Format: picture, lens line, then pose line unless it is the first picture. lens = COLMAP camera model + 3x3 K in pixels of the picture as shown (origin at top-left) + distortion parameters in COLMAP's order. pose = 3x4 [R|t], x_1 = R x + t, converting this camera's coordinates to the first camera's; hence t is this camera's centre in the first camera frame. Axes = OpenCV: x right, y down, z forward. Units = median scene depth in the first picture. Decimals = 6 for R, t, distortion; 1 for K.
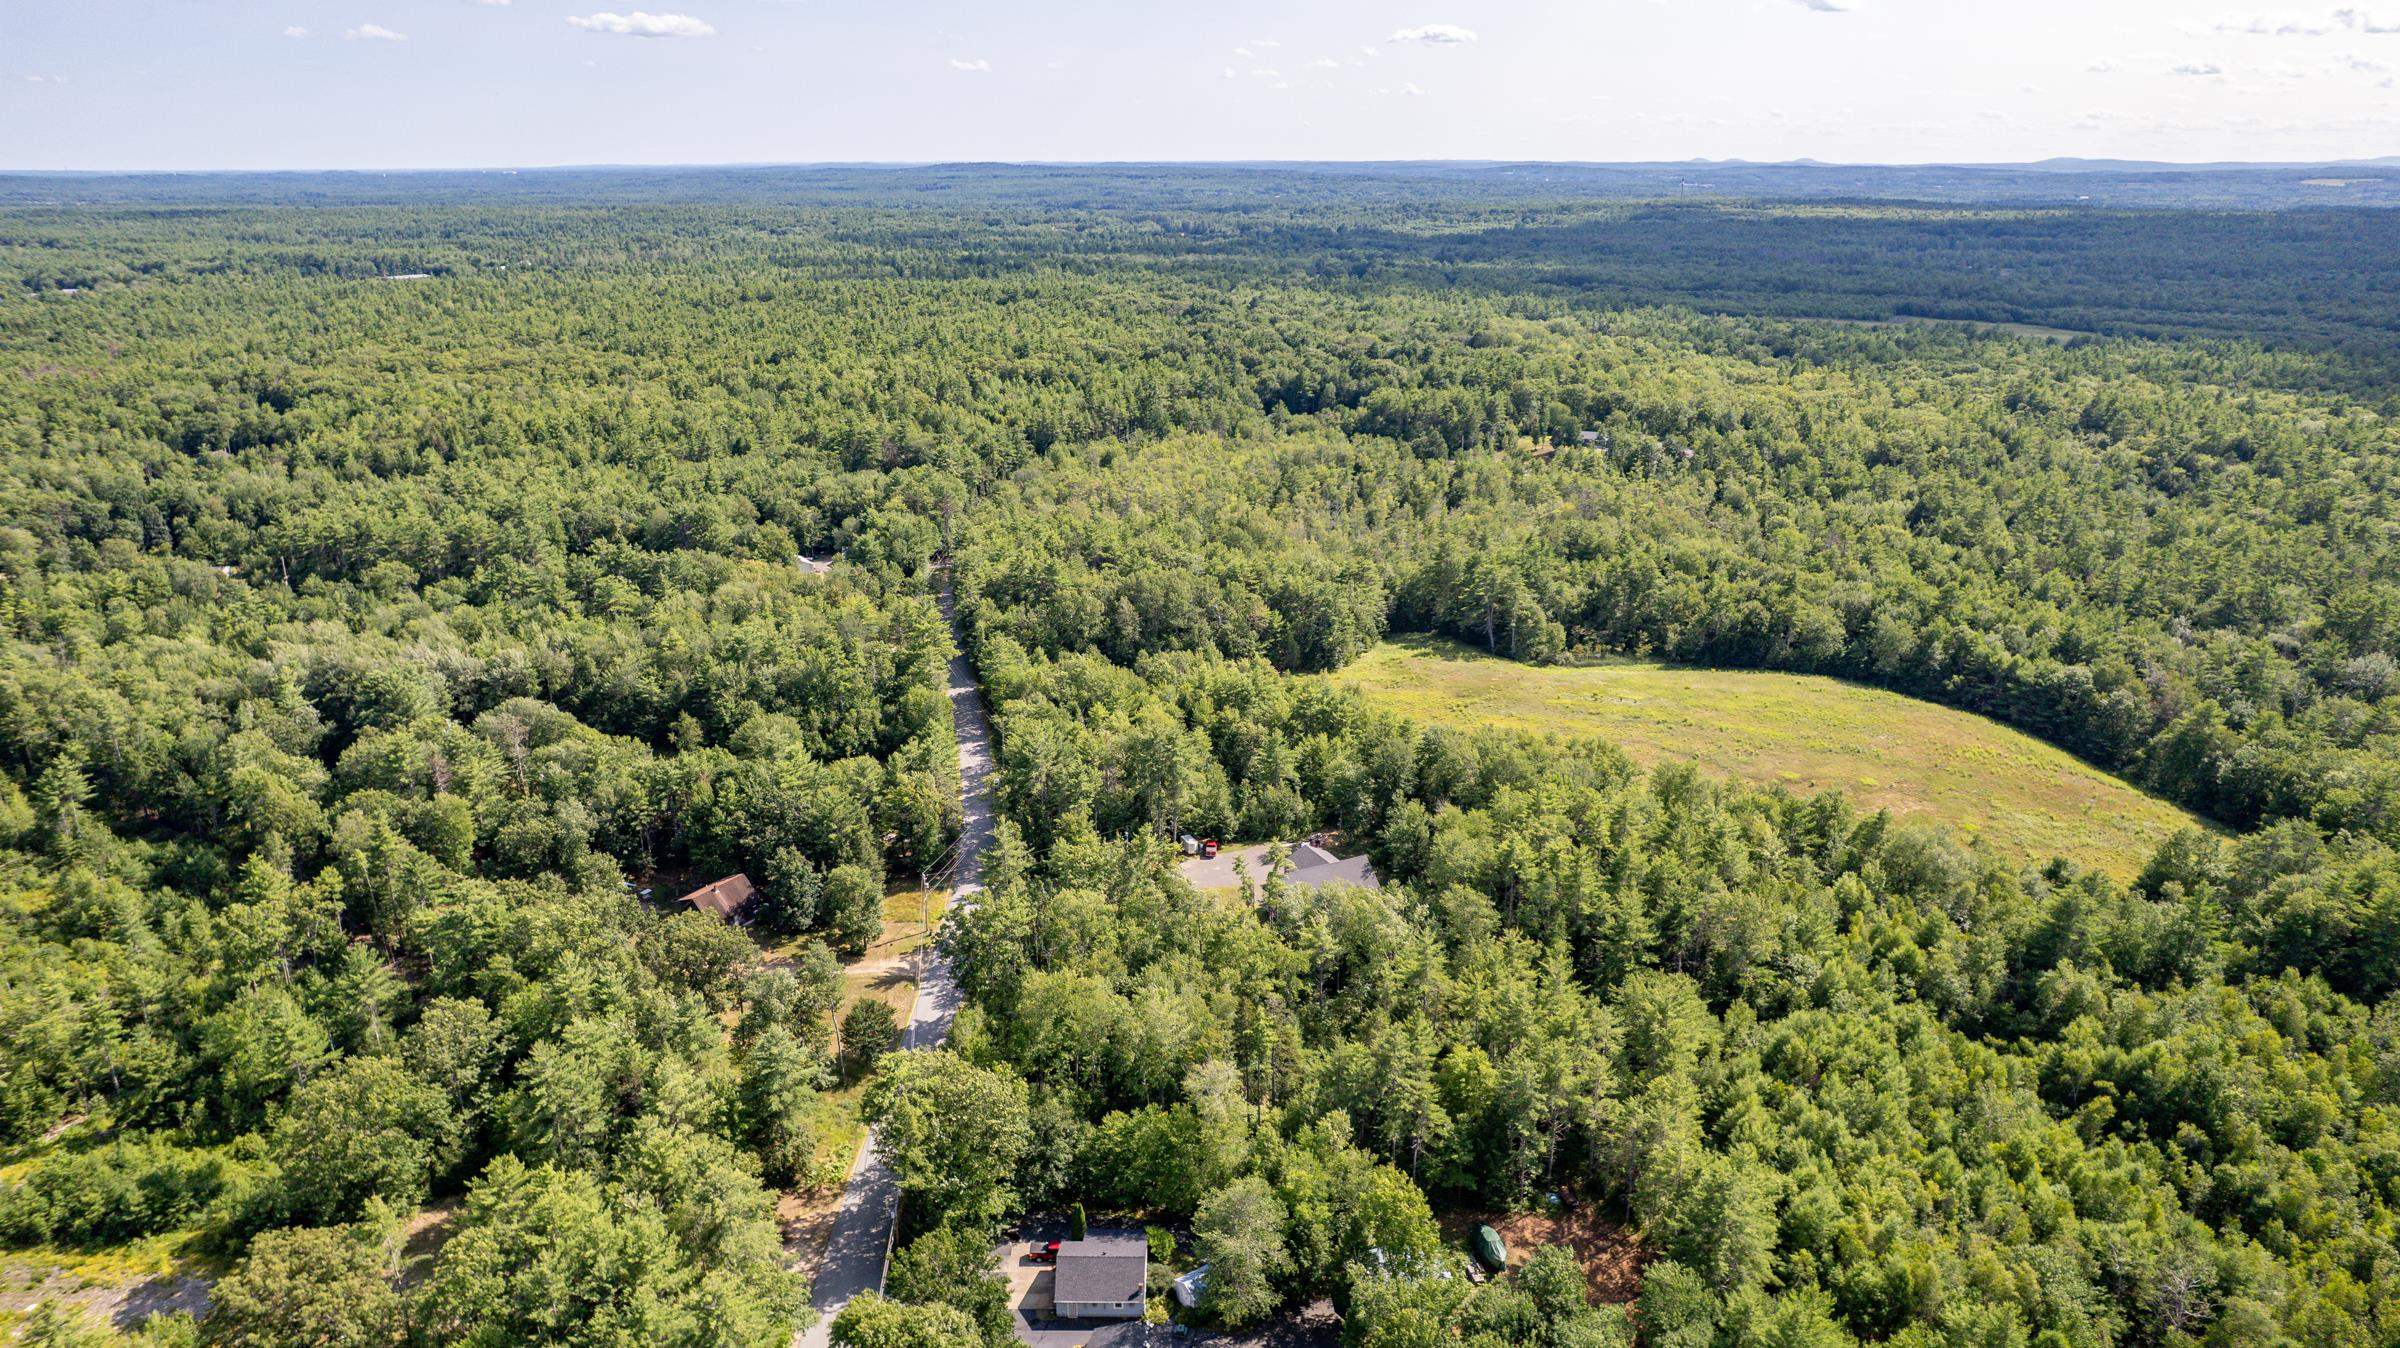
lens RADIAL K [[1572.7, 0, 1200.0], [0, 1572.7, 674.0], [0, 0, 1]] dist [-0.076725, 0.071094]
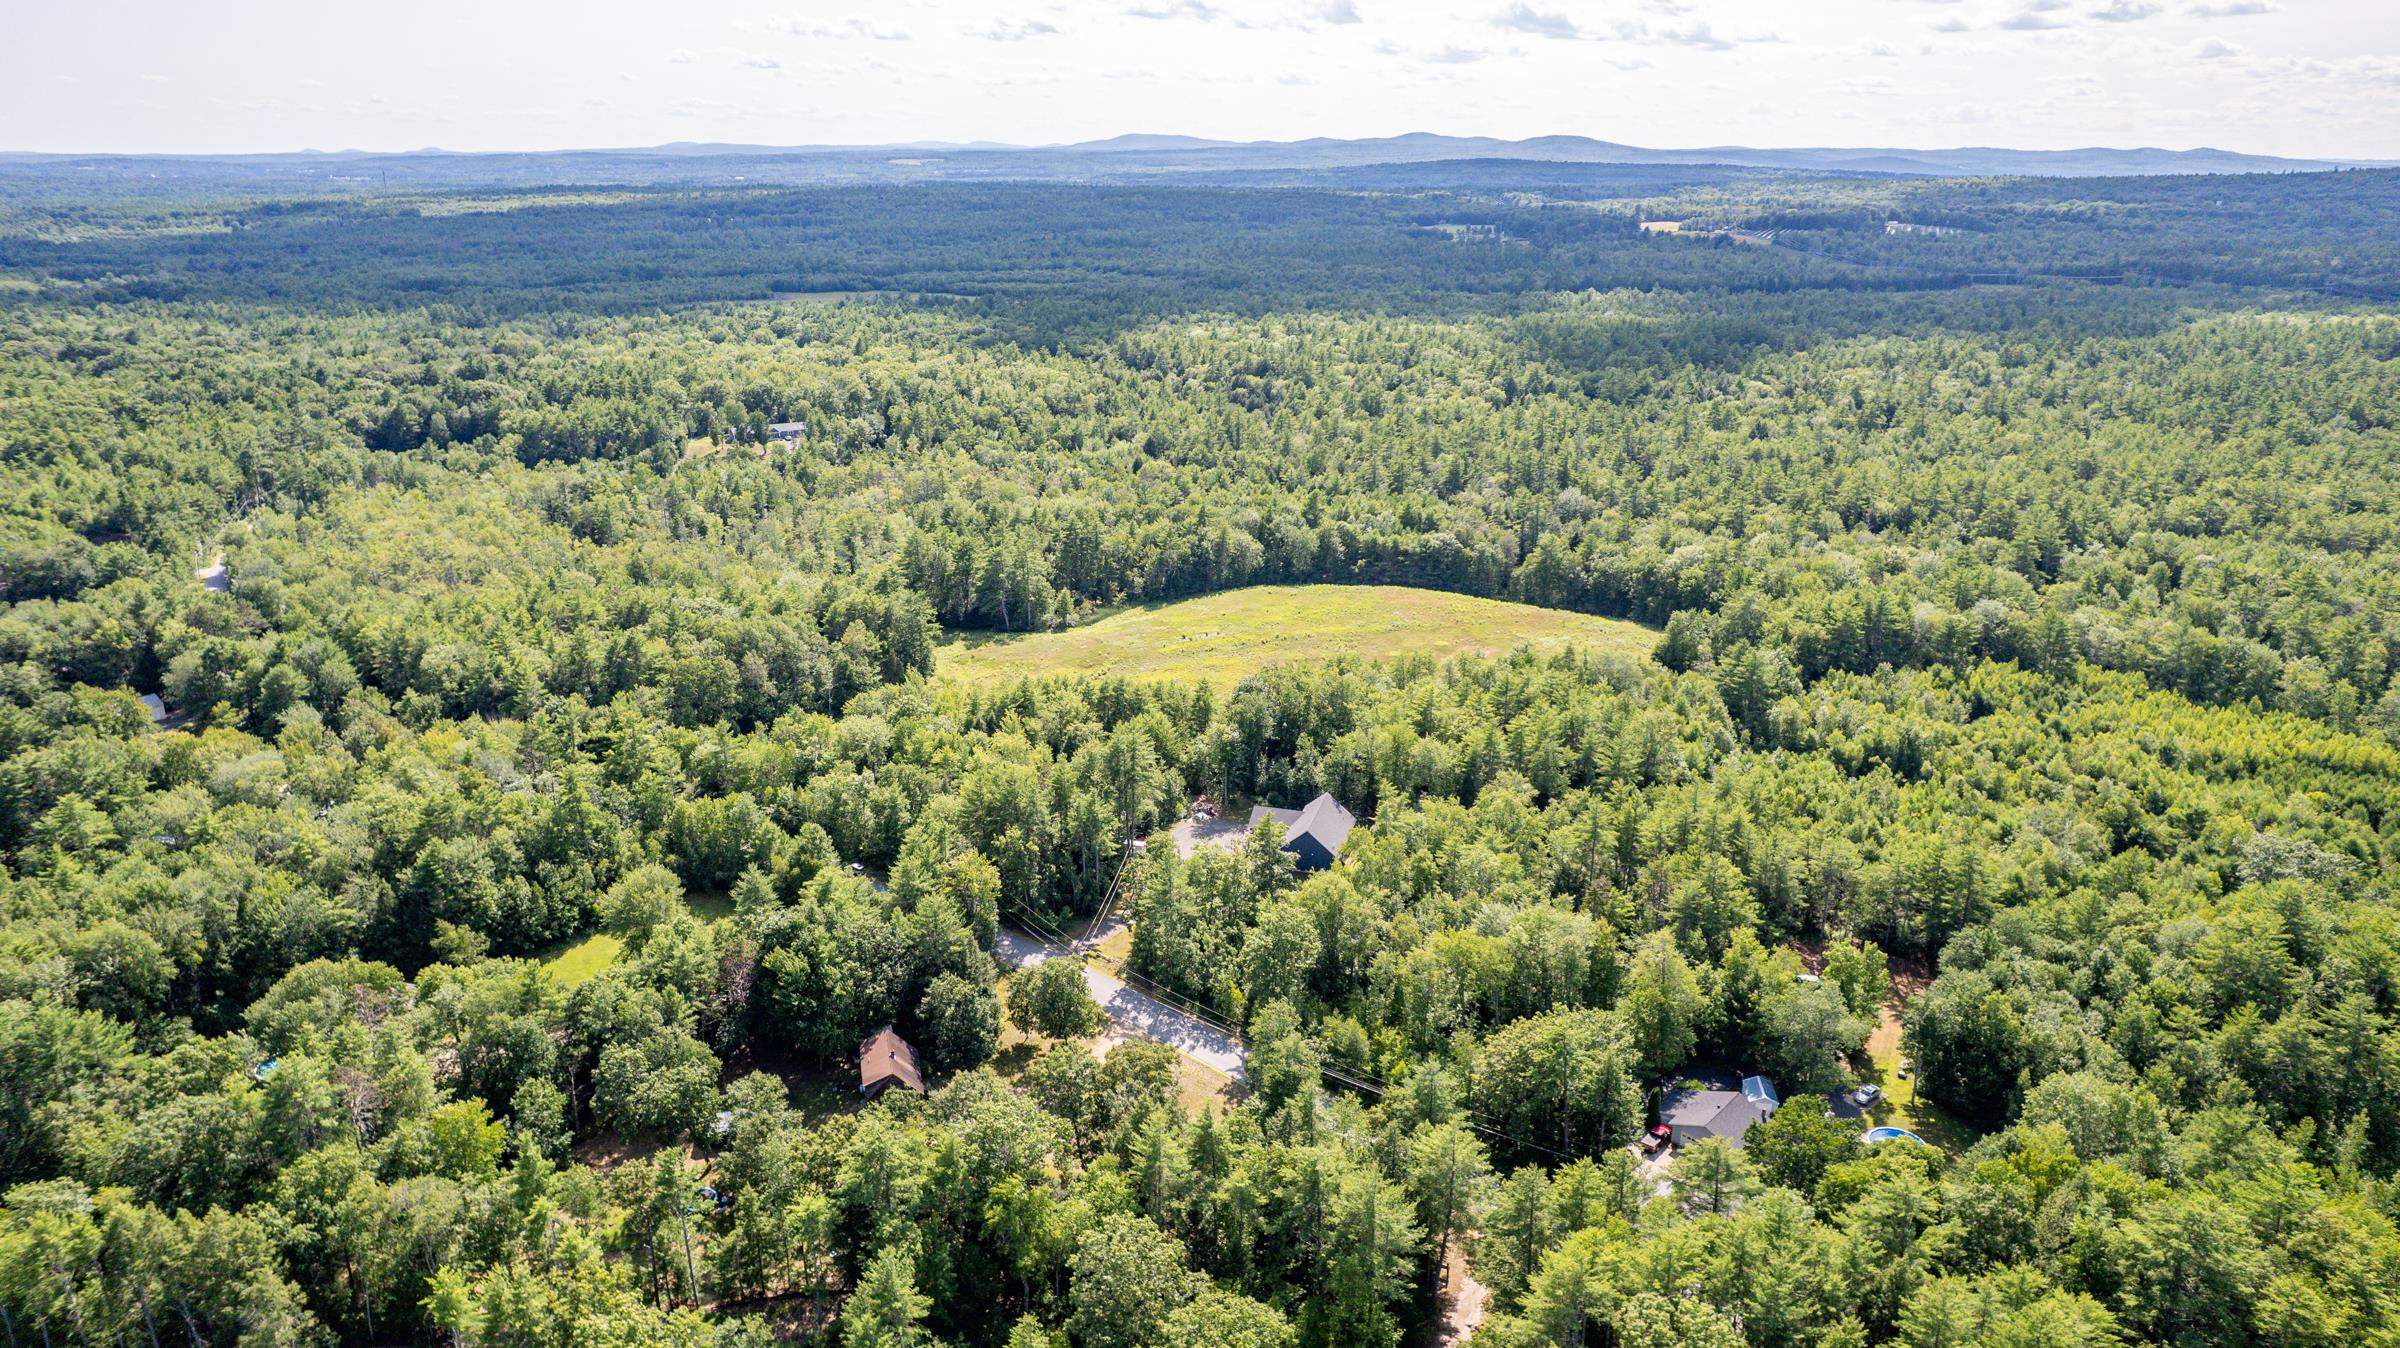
lens RADIAL K [[1572.7, 0, 1200.0], [0, 1572.7, 674.0], [0, 0, 1]] dist [-0.076725, 0.071094]
pose [[0.674427, -0.235962, 0.699622, -0.083192], [0.230582, 0.967477, 0.104024, -0.011807], [-0.701414, 0.091163, 0.706900, 0.034241]]
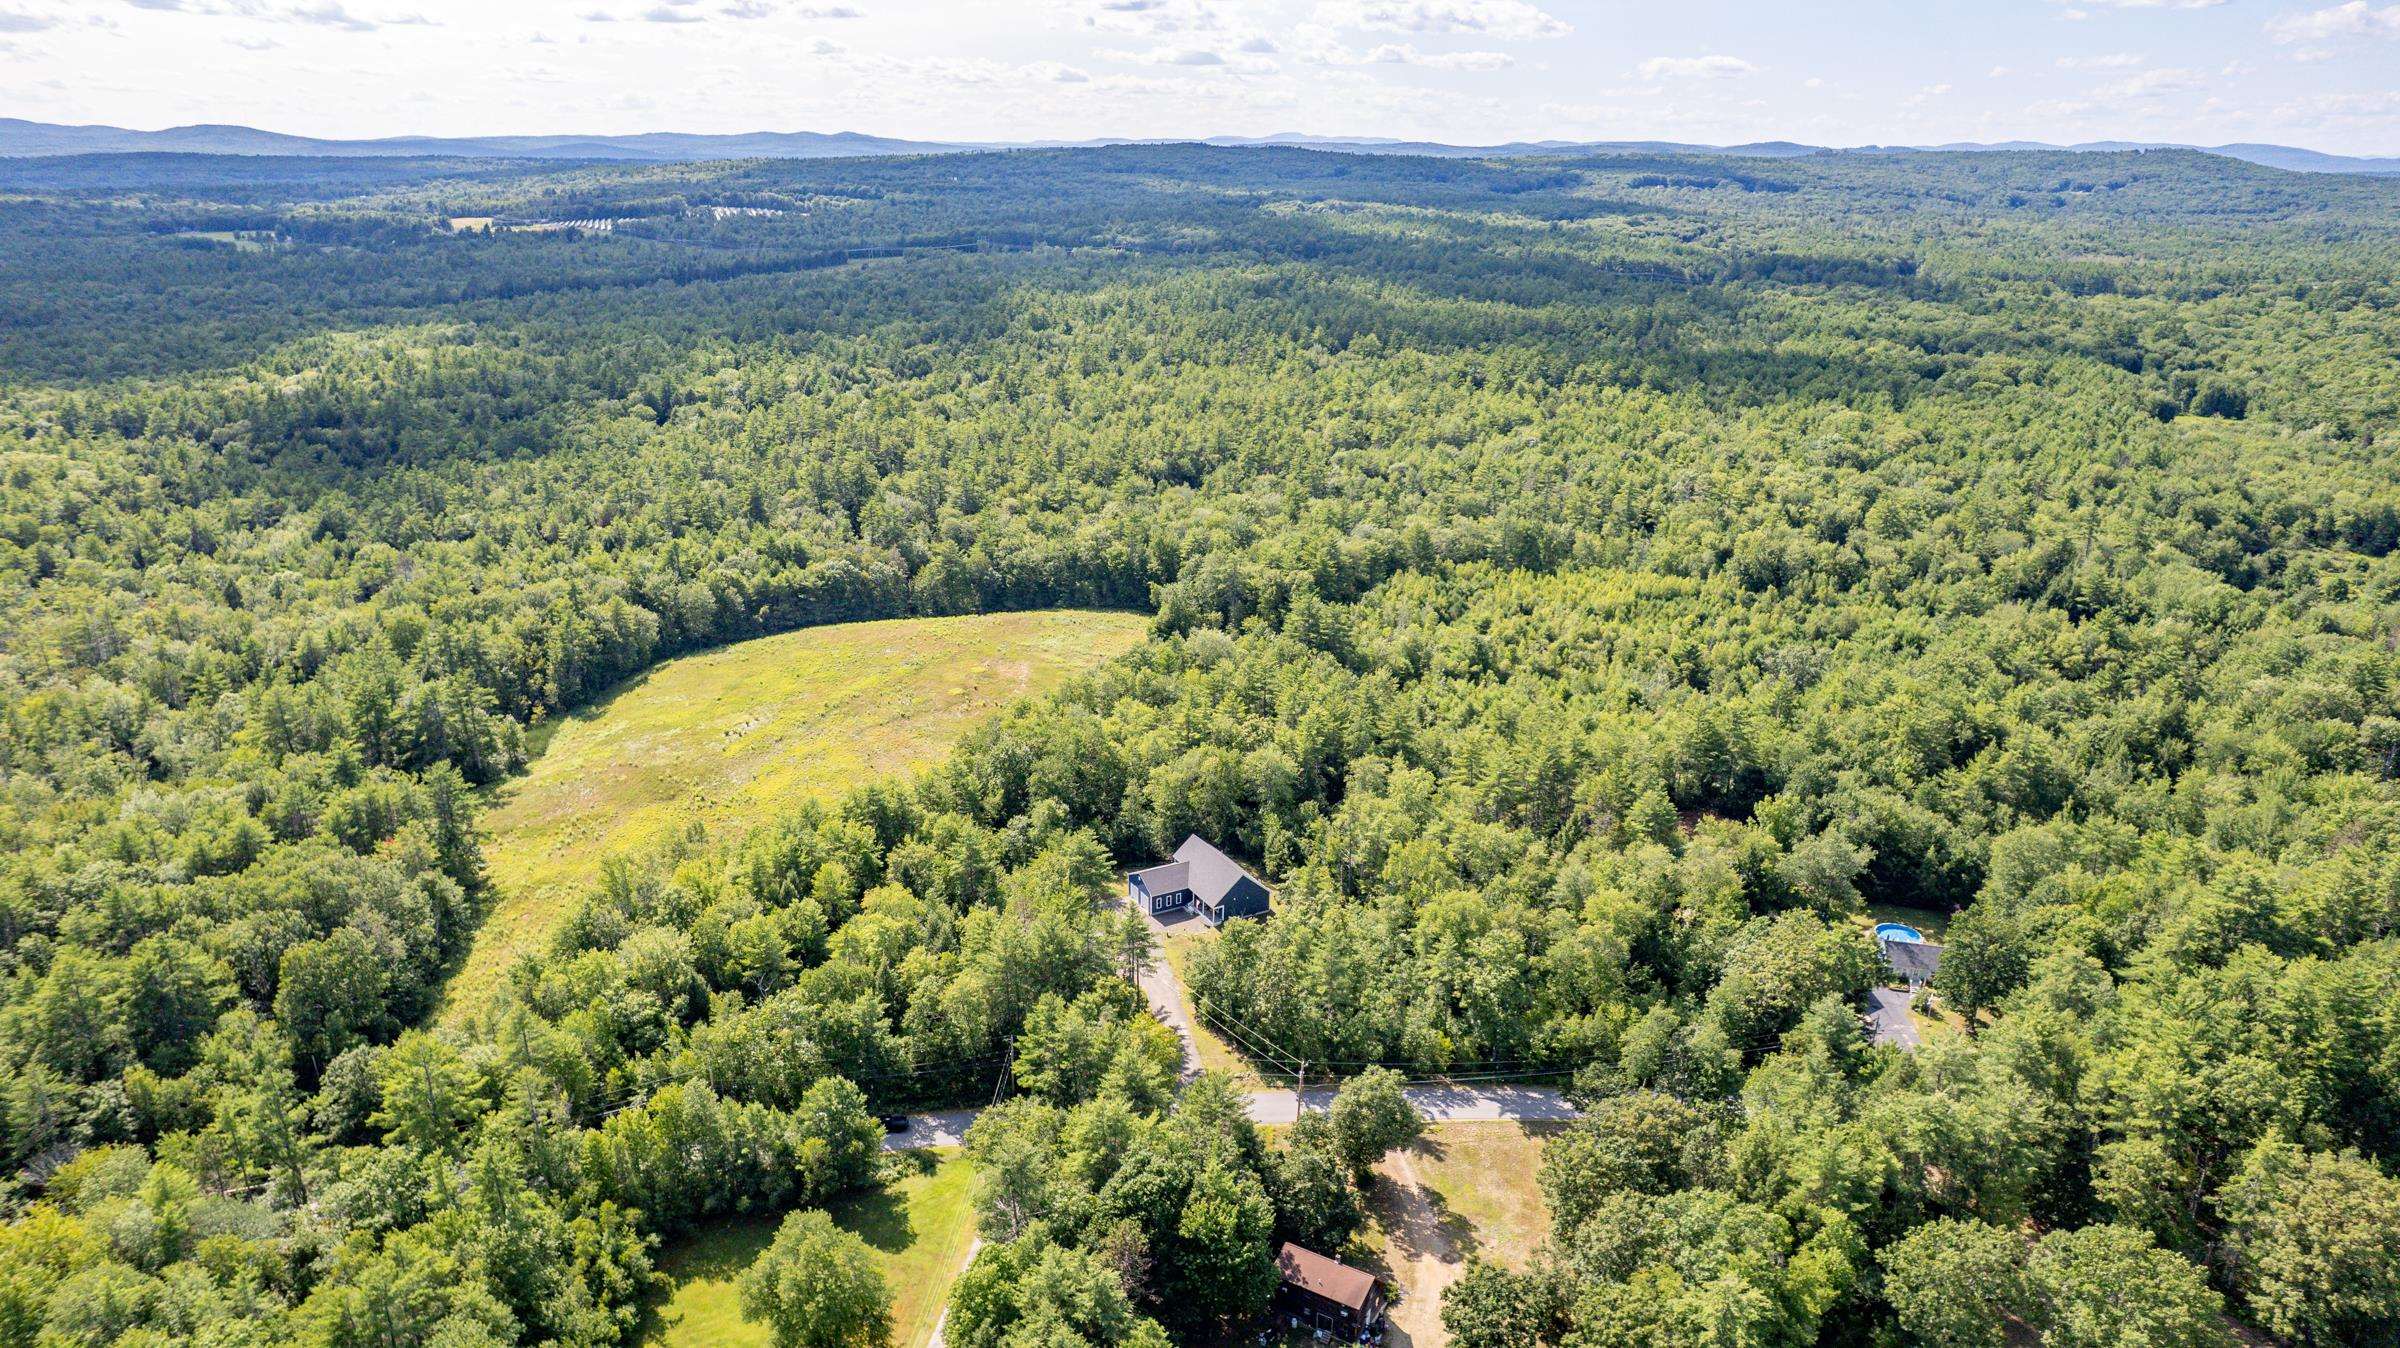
lens RADIAL K [[1572.7, 0, 1200.0], [0, 1572.7, 674.0], [0, 0, 1]] dist [-0.076725, 0.071094]
pose [[-0.061847, -0.324784, 0.943764, -0.098696], [0.308018, 0.893209, 0.327572, -0.037046], [-0.949368, 0.310956, 0.044797, 0.109806]]
